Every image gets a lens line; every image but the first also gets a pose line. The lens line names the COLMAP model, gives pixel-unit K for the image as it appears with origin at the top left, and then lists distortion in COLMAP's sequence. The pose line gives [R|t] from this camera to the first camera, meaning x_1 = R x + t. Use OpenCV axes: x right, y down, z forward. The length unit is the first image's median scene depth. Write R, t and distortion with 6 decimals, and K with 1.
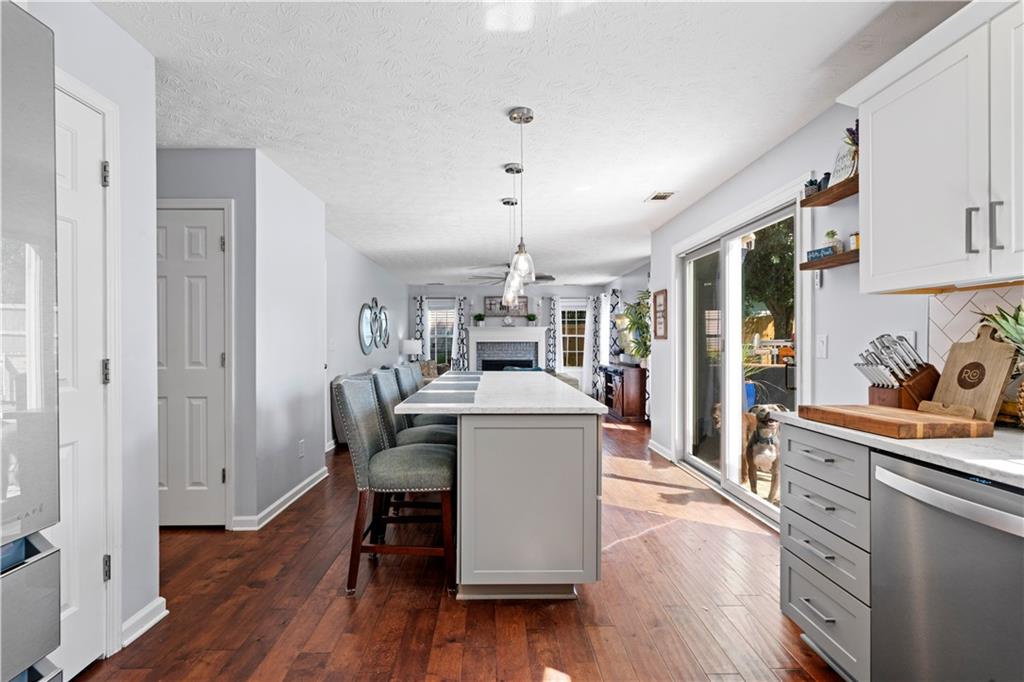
lens RADIAL K [[489.4, 0, 508.7], [0, 489.4, 344.3], [0, 0, 1]] dist [0.000817, 0.000180]
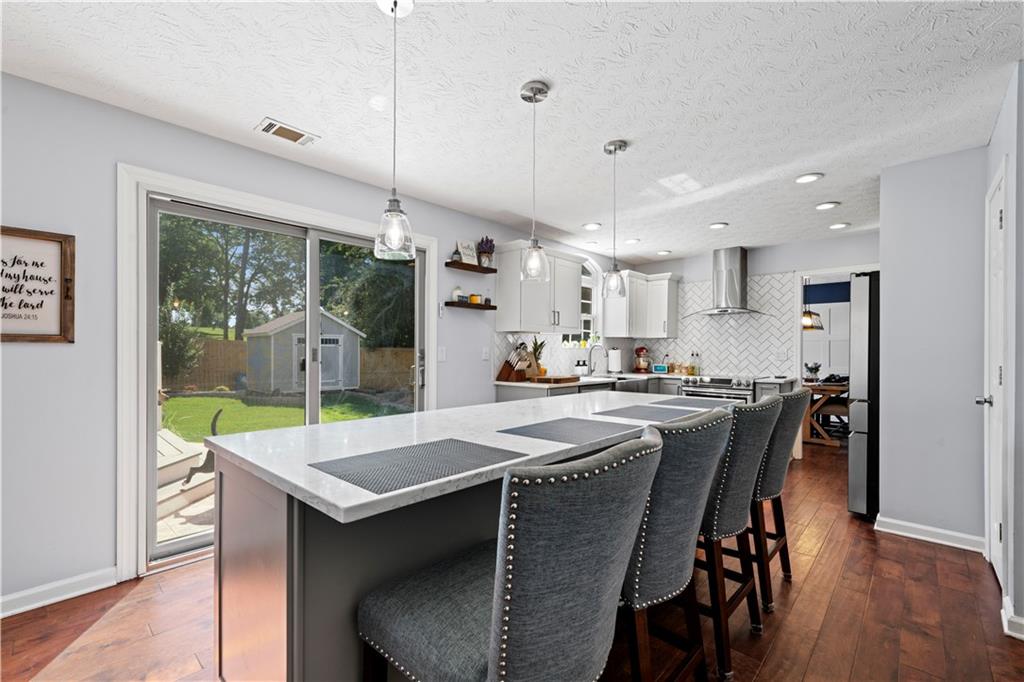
lens RADIAL K [[451.8, 0, 488.4], [0, 451.8, 348.2], [0, 0, 1]] dist [-0.000041, 0.000888]
pose [[-0.700597, 0.003824, 0.713547, -0.132722], [-0.000420, 0.999983, -0.005772, -0.001087], [-0.713557, -0.004344, -0.700583, 0.501206]]
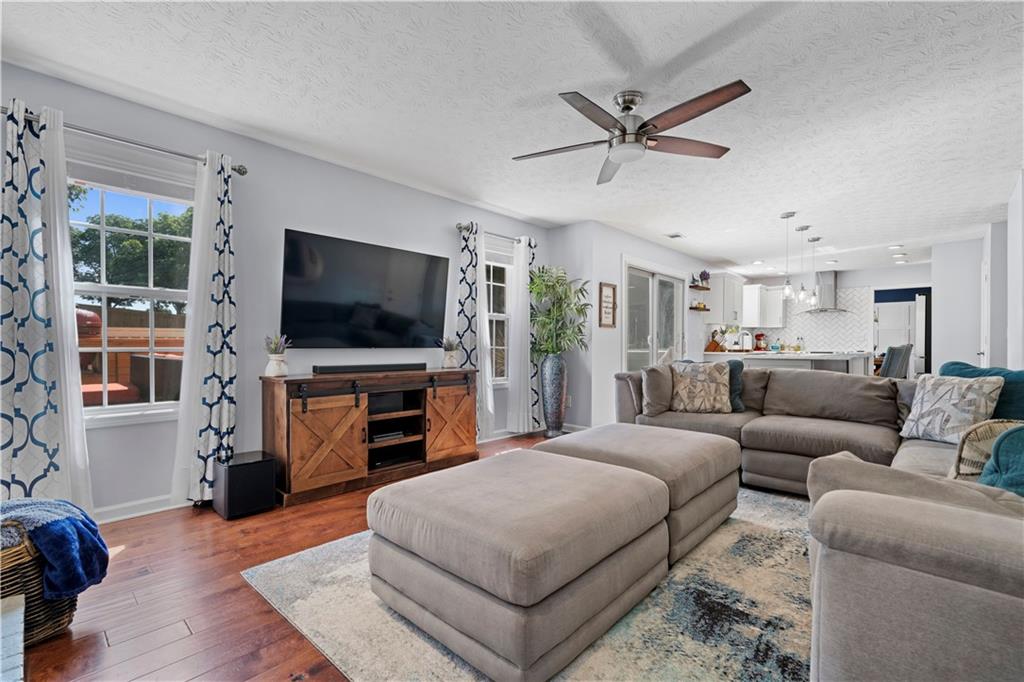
lens RADIAL K [[451.8, 0, 506.7], [0, 451.8, 338.7], [0, 0, 1]] dist [-0.000041, 0.000888]
pose [[-0.708438, 0.012640, 0.705660, -0.124231], [0.004727, 0.999902, -0.013165, 0.014068], [-0.705758, -0.005991, -0.708428, 0.960884]]
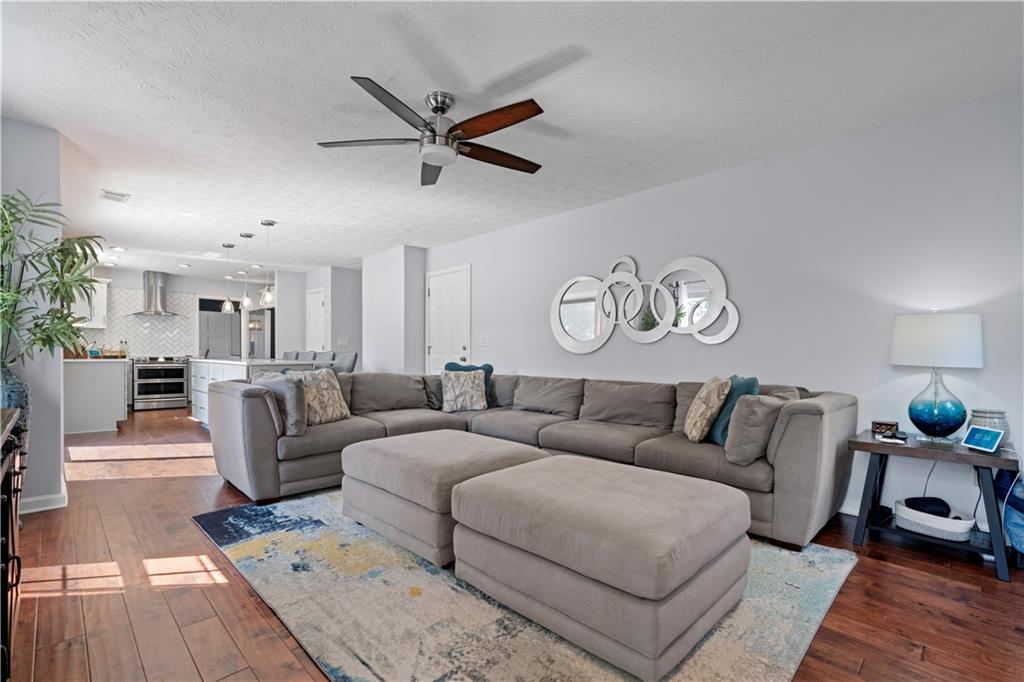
lens RADIAL K [[451.8, 0, 506.0], [0, 451.8, 350.3], [0, 0, 1]] dist [-0.000041, 0.000888]
pose [[-0.738054, -0.004812, -0.674724, 0.139732], [-0.006972, 0.999976, 0.000495, 0.013178], [0.674705, 0.005069, -0.738070, 0.942263]]
